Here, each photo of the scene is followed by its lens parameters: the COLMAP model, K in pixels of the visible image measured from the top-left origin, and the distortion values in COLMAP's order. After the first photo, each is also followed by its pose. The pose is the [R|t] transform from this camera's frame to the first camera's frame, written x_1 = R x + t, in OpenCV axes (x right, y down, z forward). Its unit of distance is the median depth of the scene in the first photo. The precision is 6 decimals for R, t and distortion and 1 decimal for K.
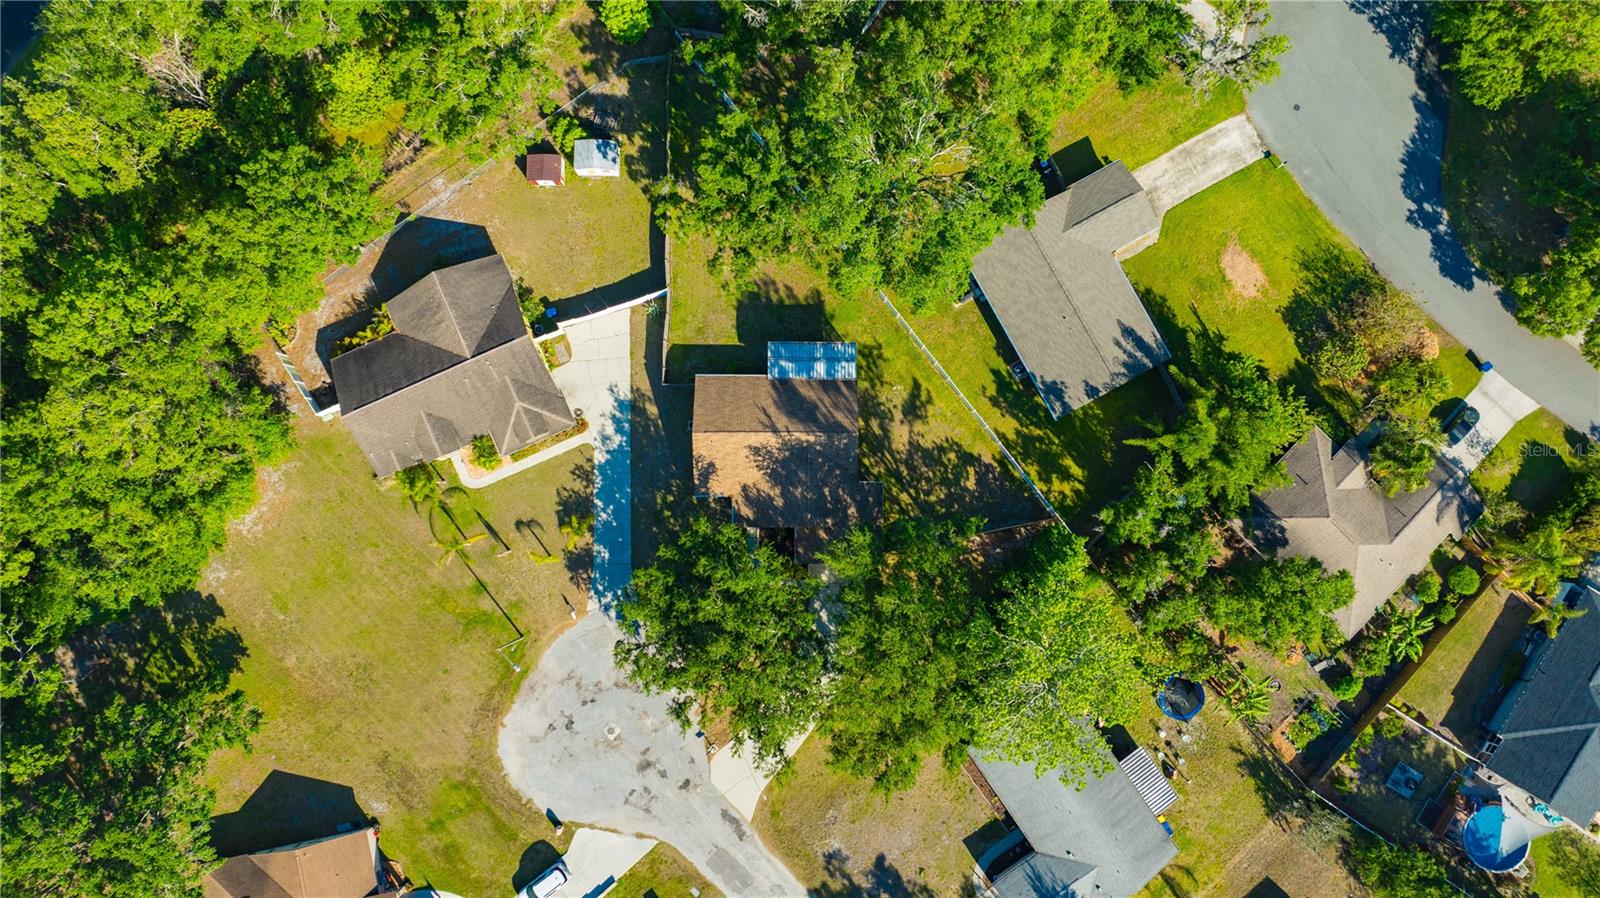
lens RADIAL K [[1139.7, 0, 791.4], [0, 1139.7, 459.1], [0, 0, 1]] dist [-0.035086, 0.029733]
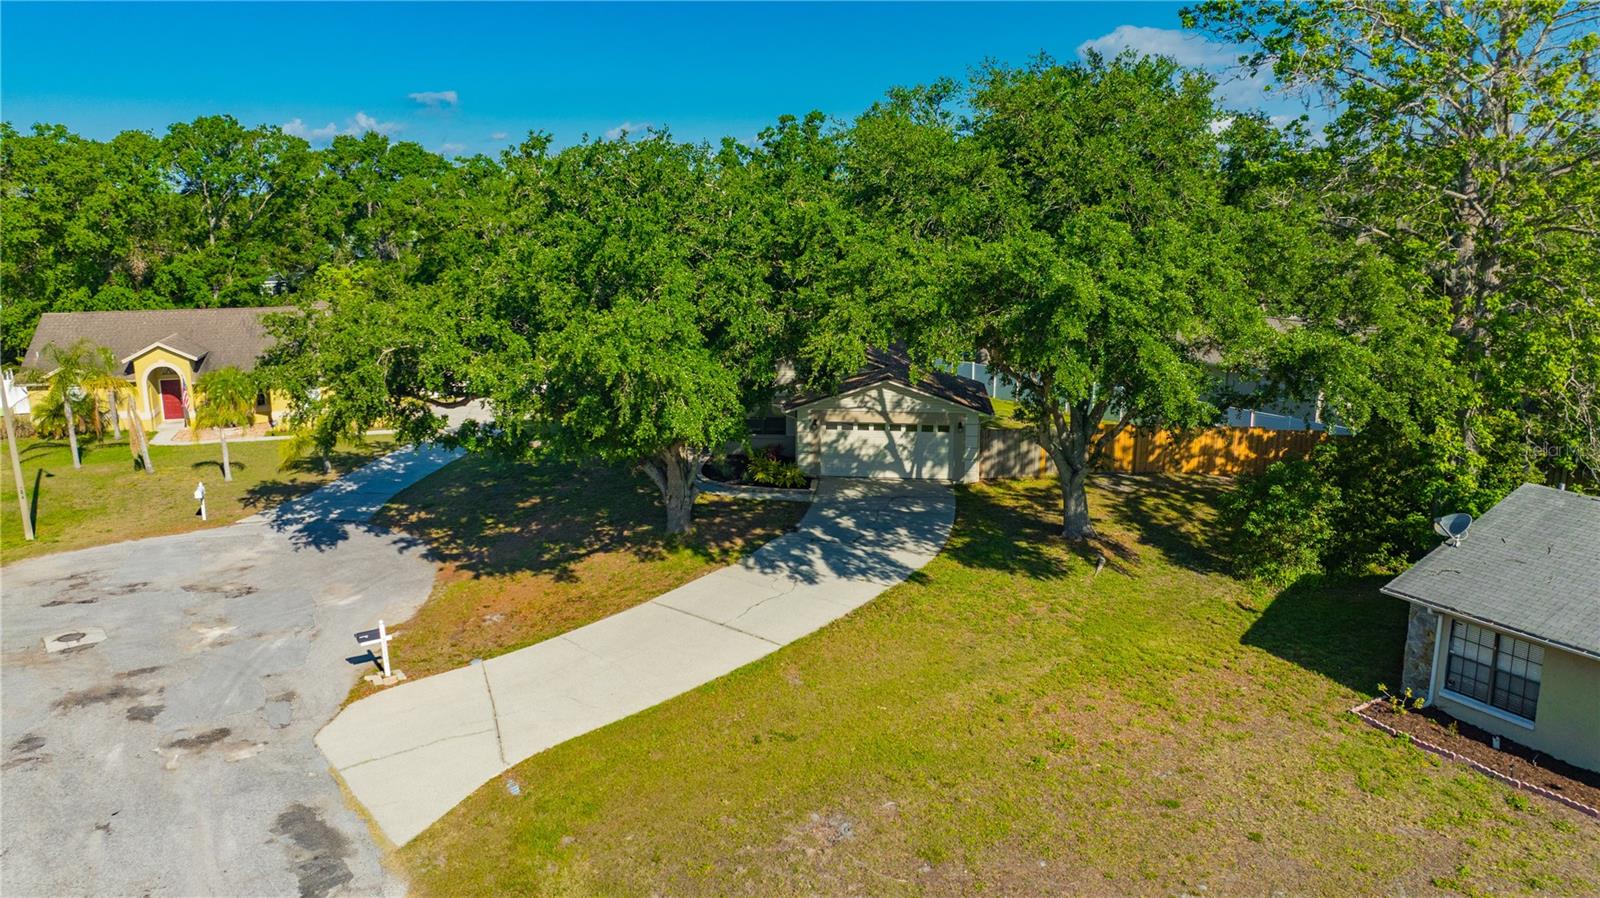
lens RADIAL K [[1139.7, 0, 811.6], [0, 1139.7, 445.1], [0, 0, 1]] dist [-0.035086, 0.029733]
pose [[0.995473, 0.021694, -0.092536, 0.051067], [-0.095004, 0.255605, -0.962102, 0.483513], [0.002781, 0.966538, 0.256509, 0.886443]]
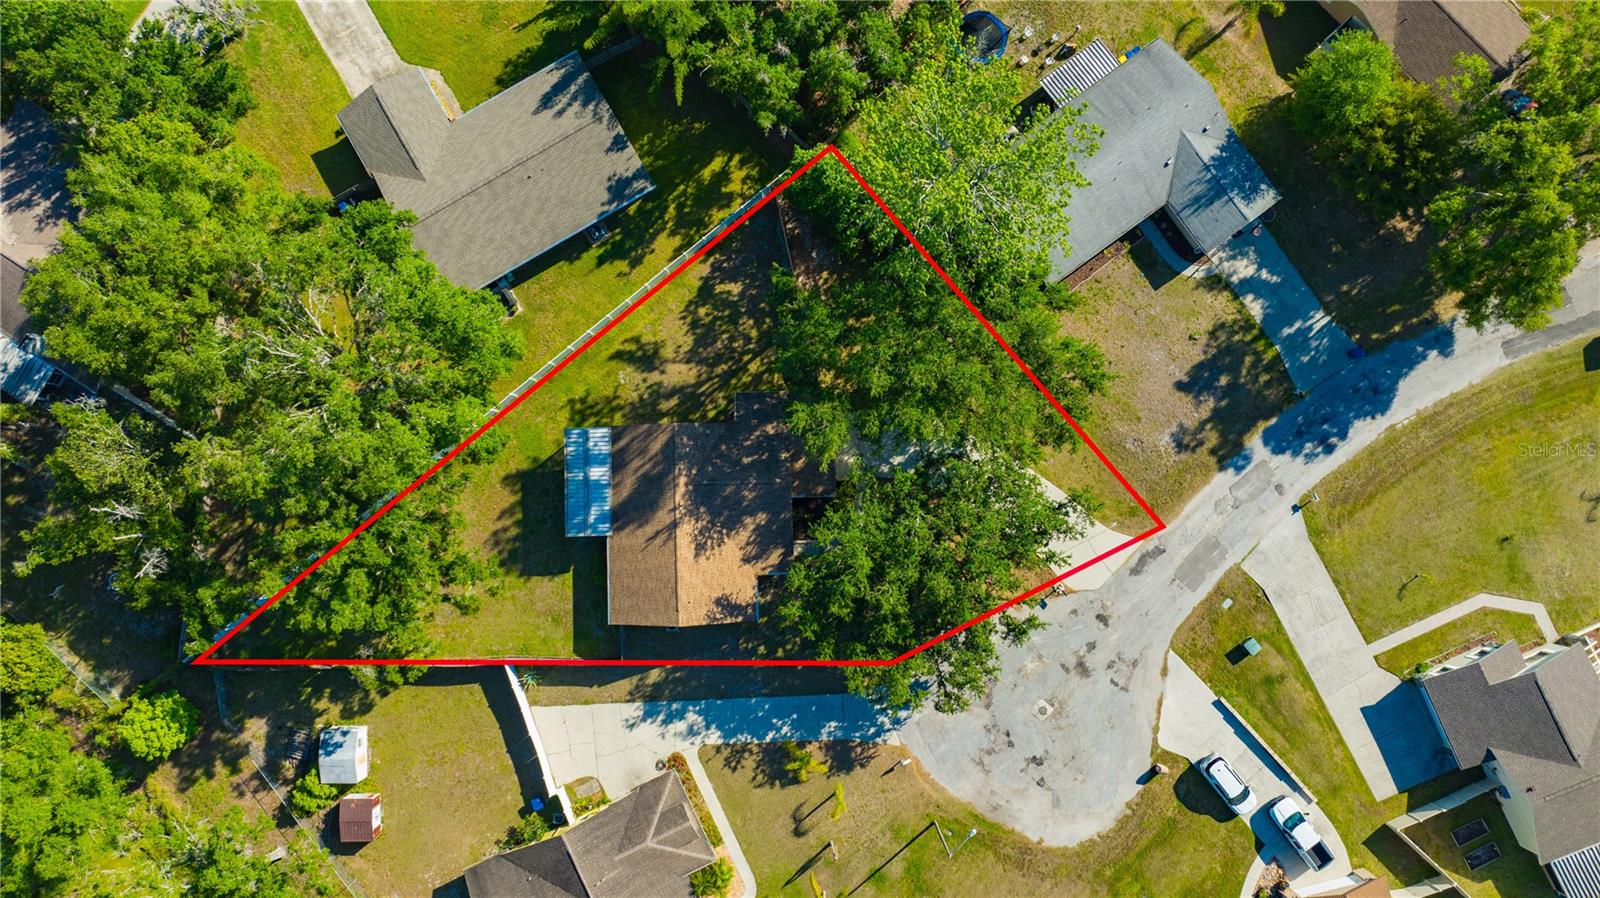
lens RADIAL K [[1139.7, 0, 816.6], [0, 1139.7, 461.7], [0, 0, 1]] dist [-0.035086, 0.029733]
pose [[-0.027474, -0.998909, 0.037761, -0.002526], [0.997783, -0.025113, 0.061624, 0.026763], [-0.060609, 0.039371, 0.997385, 0.170723]]
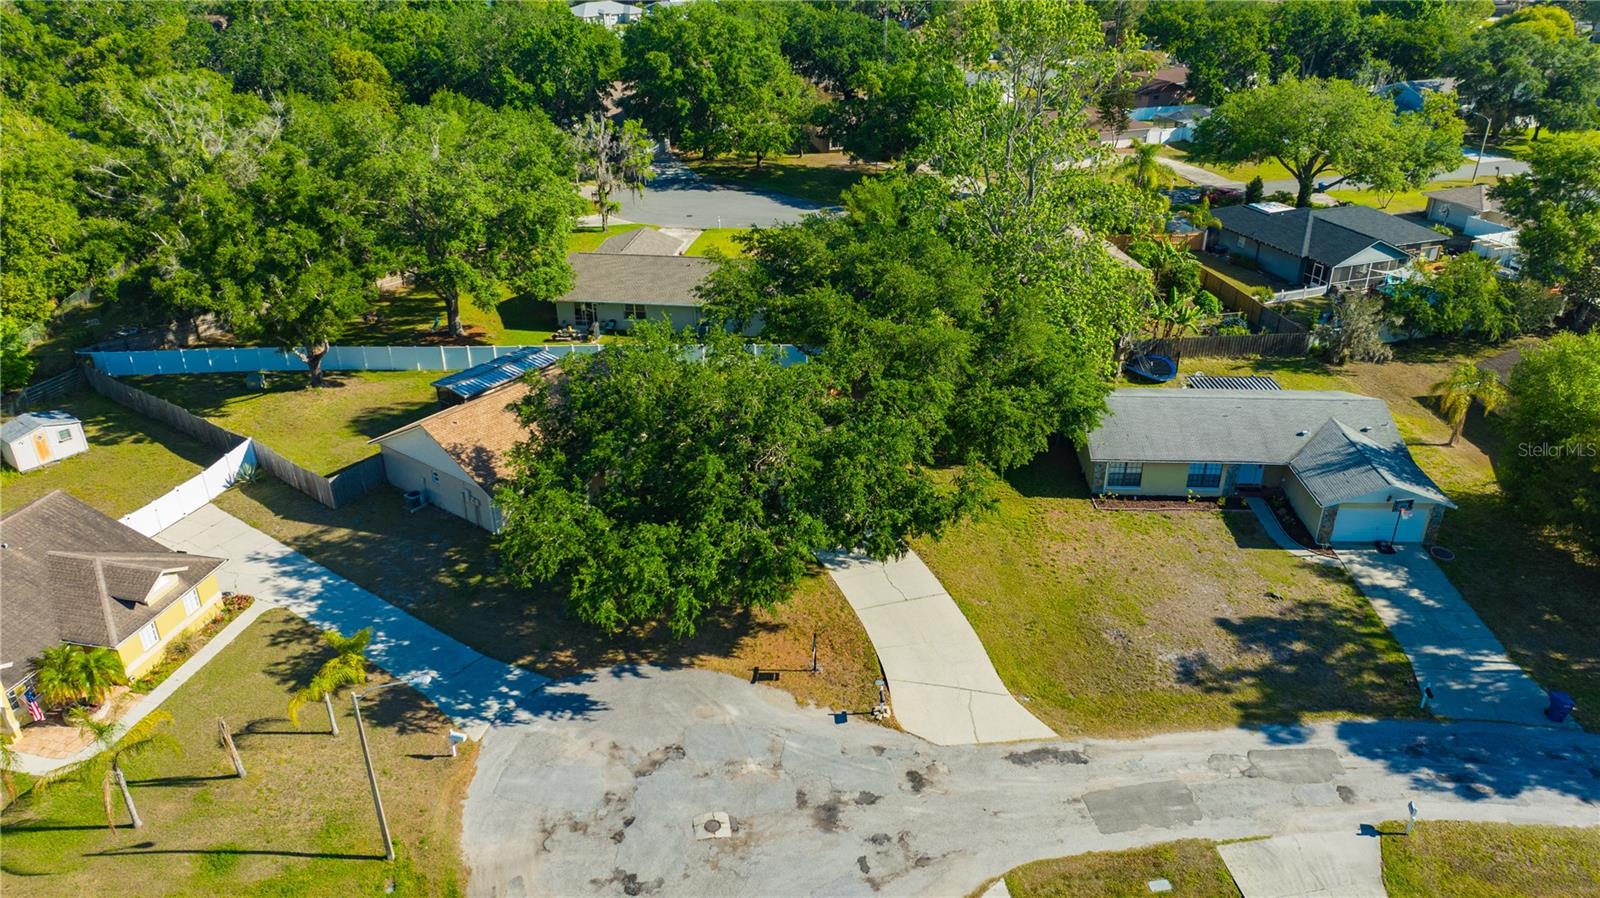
lens RADIAL K [[1139.7, 0, 811.1], [0, 1139.7, 437.3], [0, 0, 1]] dist [-0.035086, 0.029733]
pose [[0.588312, -0.349471, 0.729218, -0.391783], [0.806895, 0.312821, -0.501062, 0.433703], [-0.053008, 0.883183, 0.466023, 0.683799]]
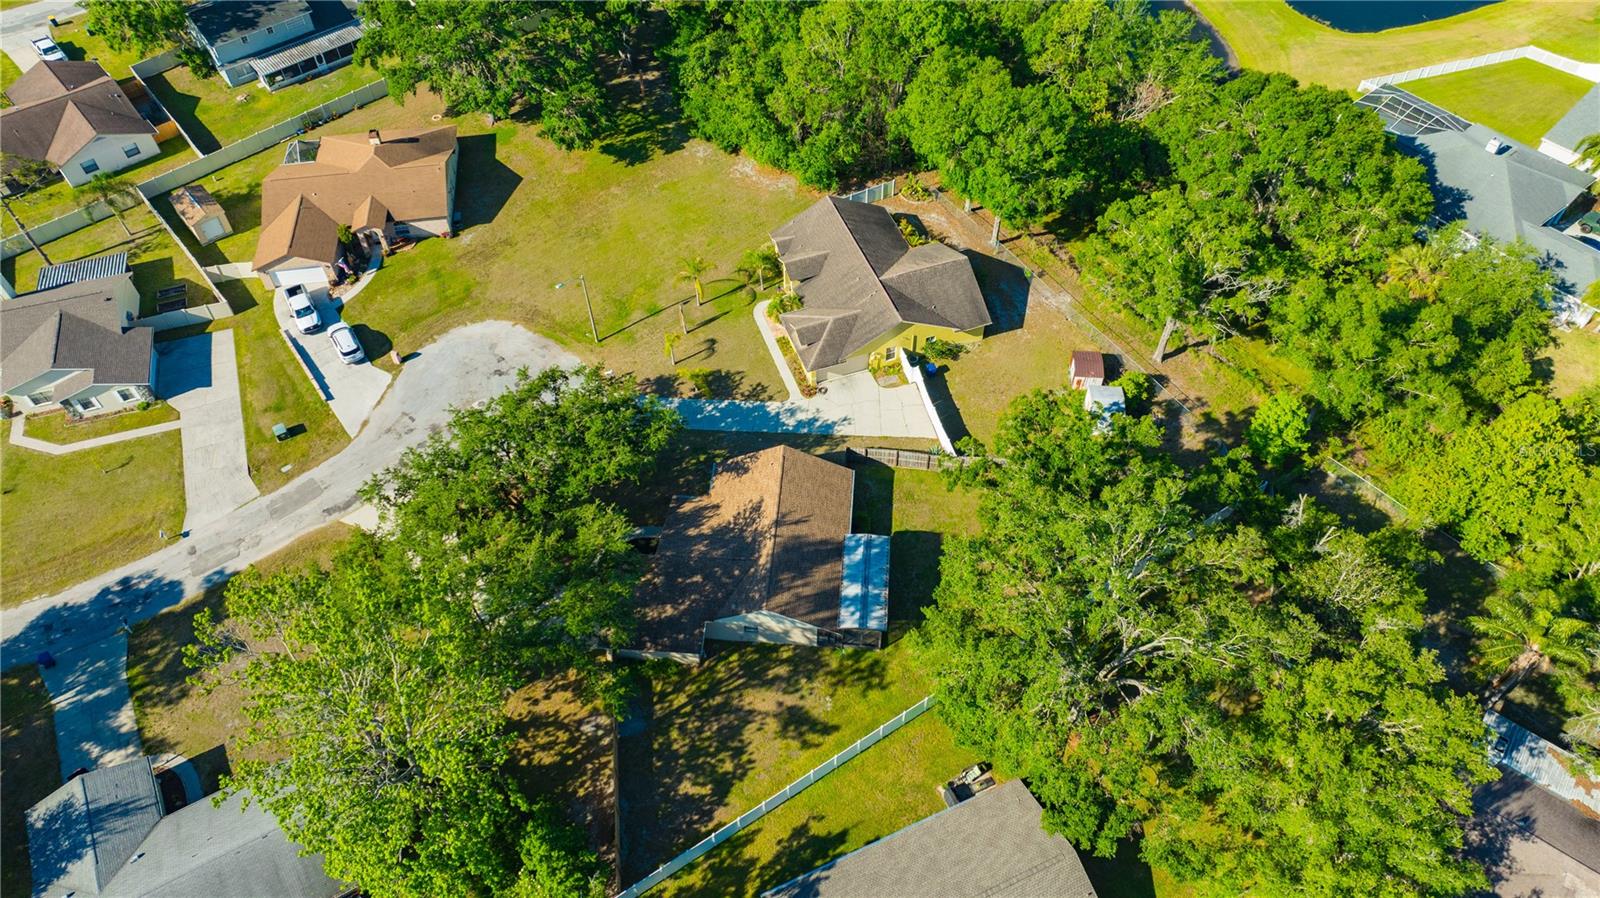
lens RADIAL K [[1139.7, 0, 799.5], [0, 1139.7, 428.4], [0, 0, 1]] dist [-0.035086, 0.029733]
pose [[-0.076403, 0.761597, -0.643532, 0.444091], [-0.994817, -0.014799, 0.100595, -0.118243], [0.067089, 0.647882, 0.758780, 0.318690]]
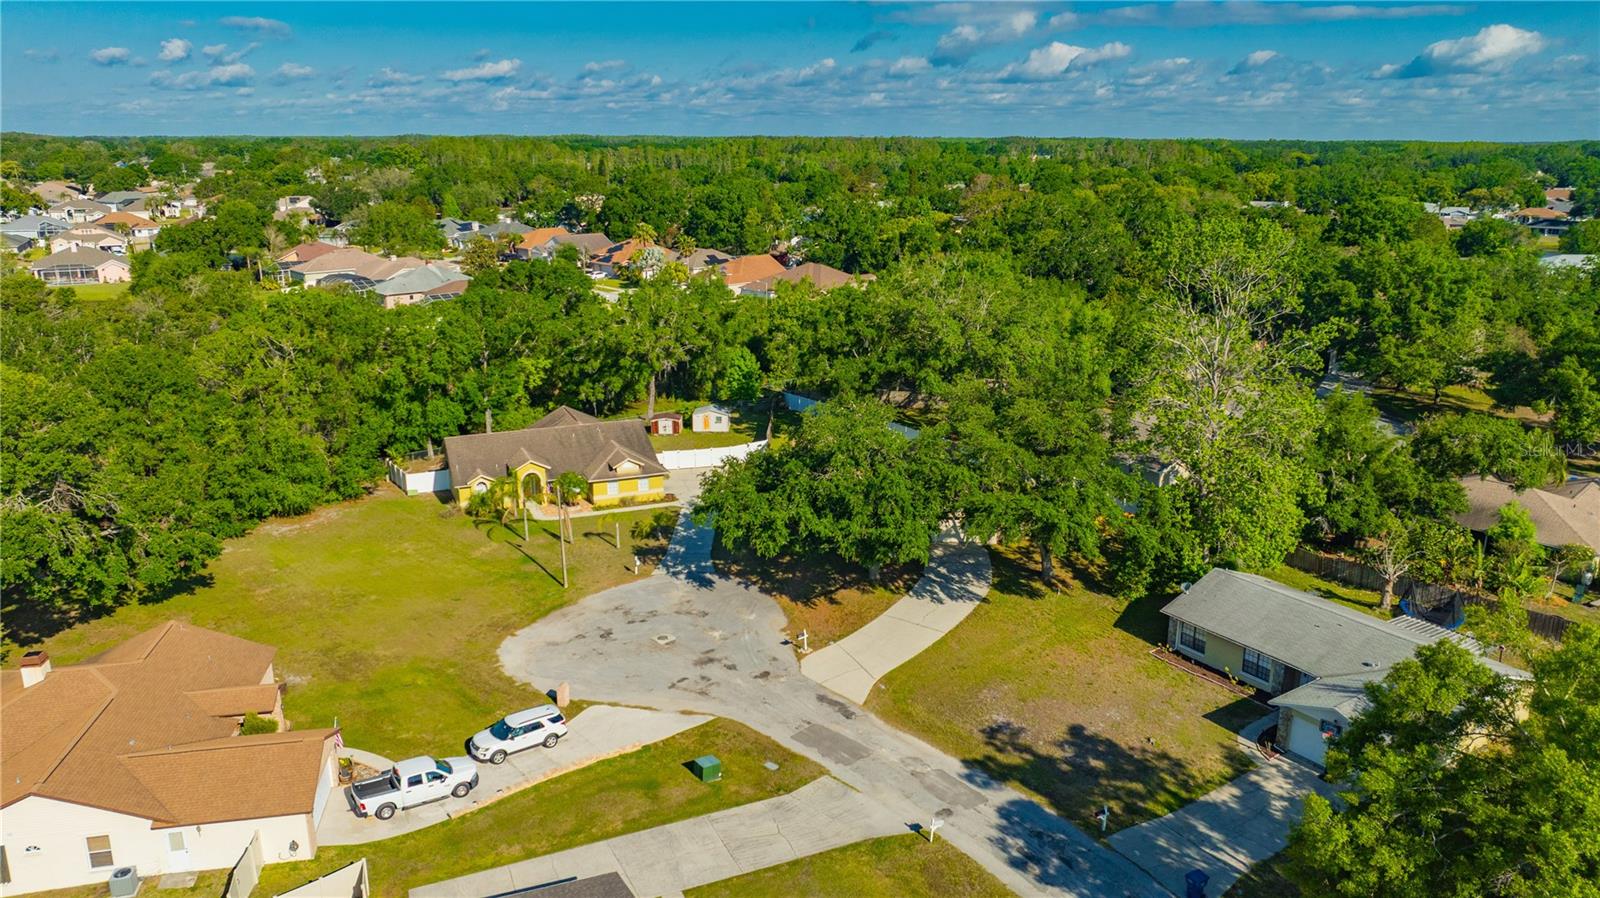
lens RADIAL K [[1139.7, 0, 791.7], [0, 1139.7, 444.7], [0, 0, 1]] dist [-0.035086, 0.029733]
pose [[0.999743, 0.010378, -0.020139, -0.064113], [-0.022403, 0.320563, -0.946962, 0.883807], [-0.003371, 0.947170, 0.320713, 0.657434]]
